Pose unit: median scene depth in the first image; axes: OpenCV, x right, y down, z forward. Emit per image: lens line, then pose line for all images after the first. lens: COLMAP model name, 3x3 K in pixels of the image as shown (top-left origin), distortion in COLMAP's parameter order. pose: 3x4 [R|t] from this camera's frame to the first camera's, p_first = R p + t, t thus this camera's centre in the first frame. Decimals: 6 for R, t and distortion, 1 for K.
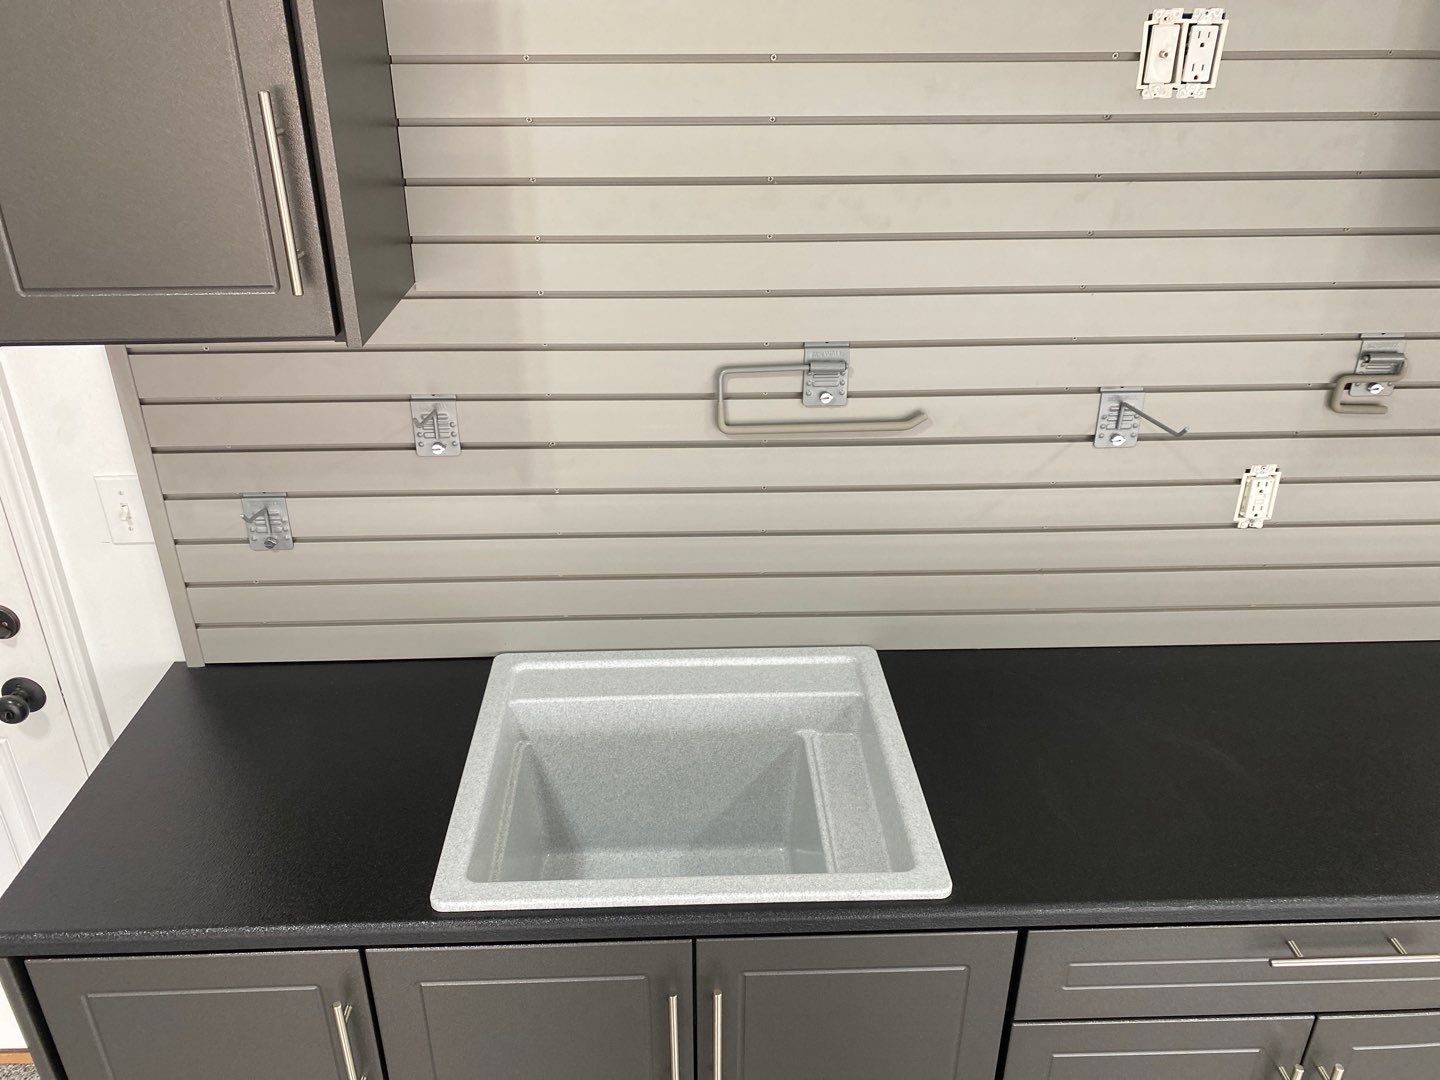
lens RADIAL K [[1067.0, 0, 700.1], [0, 1067.0, 521.1], [0, 0, 1]] dist [0.089896, -0.139551]
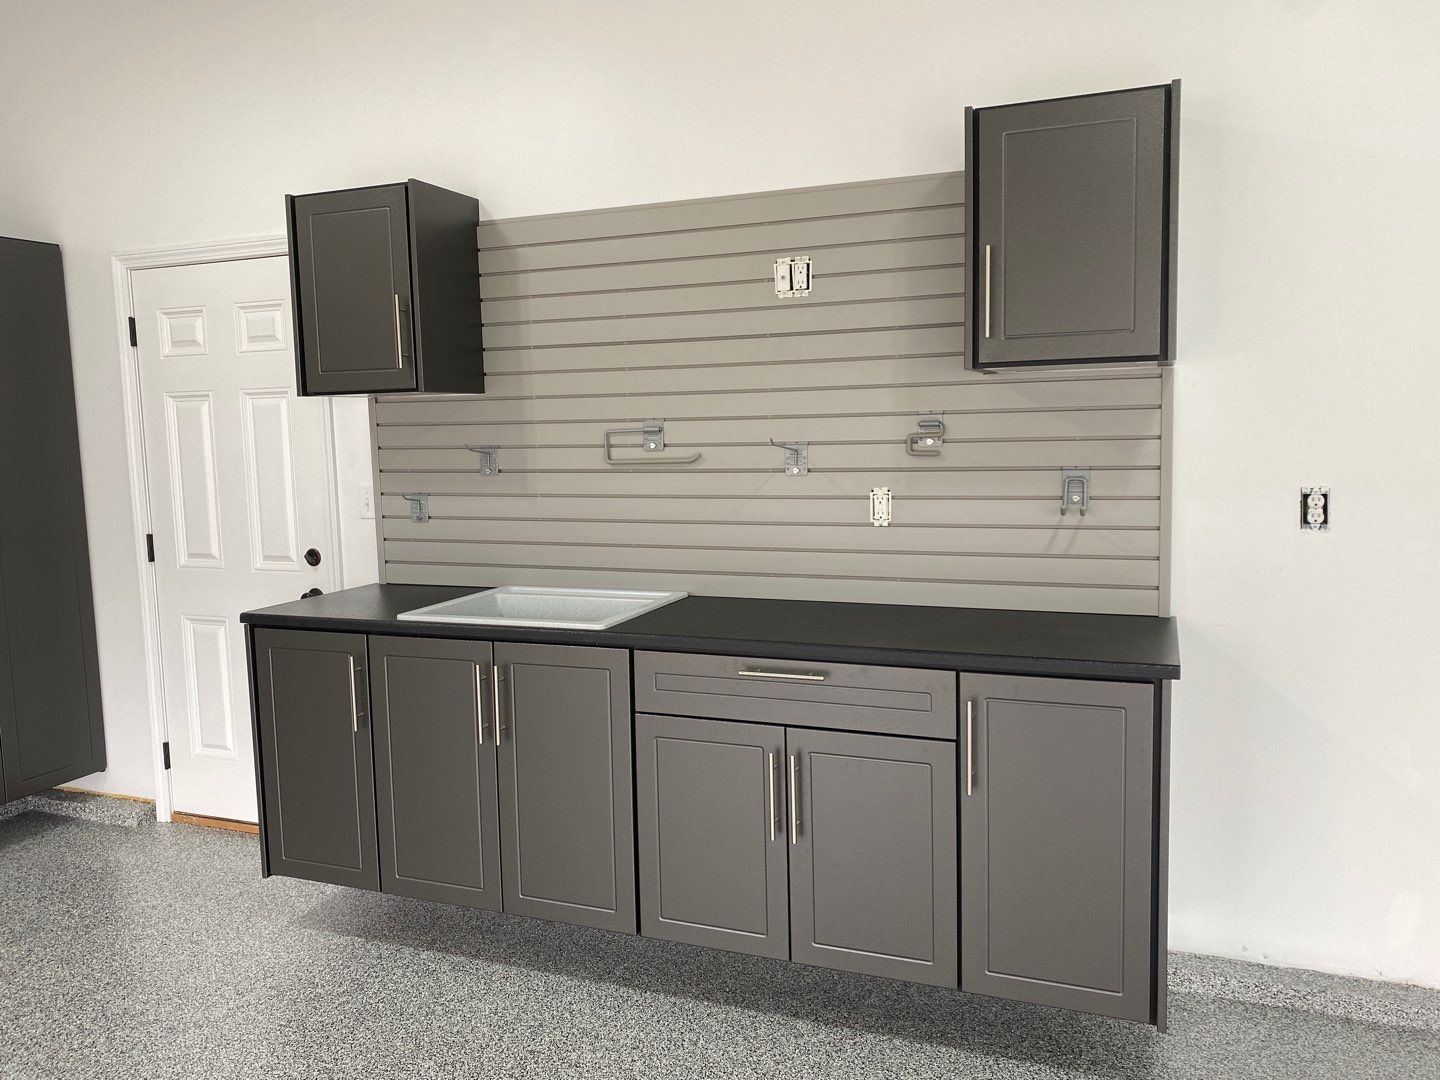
lens RADIAL K [[1083.9, 0, 720.0], [0, 1083.9, 540.0], [0, 0, 1]] dist [0.055957, -0.069235]
pose [[0.919201, 0.026616, -0.392887, 0.991812], [-0.154121, 0.942440, -0.296737, 0.607451], [0.362375, 0.333314, 0.870394, -0.634078]]
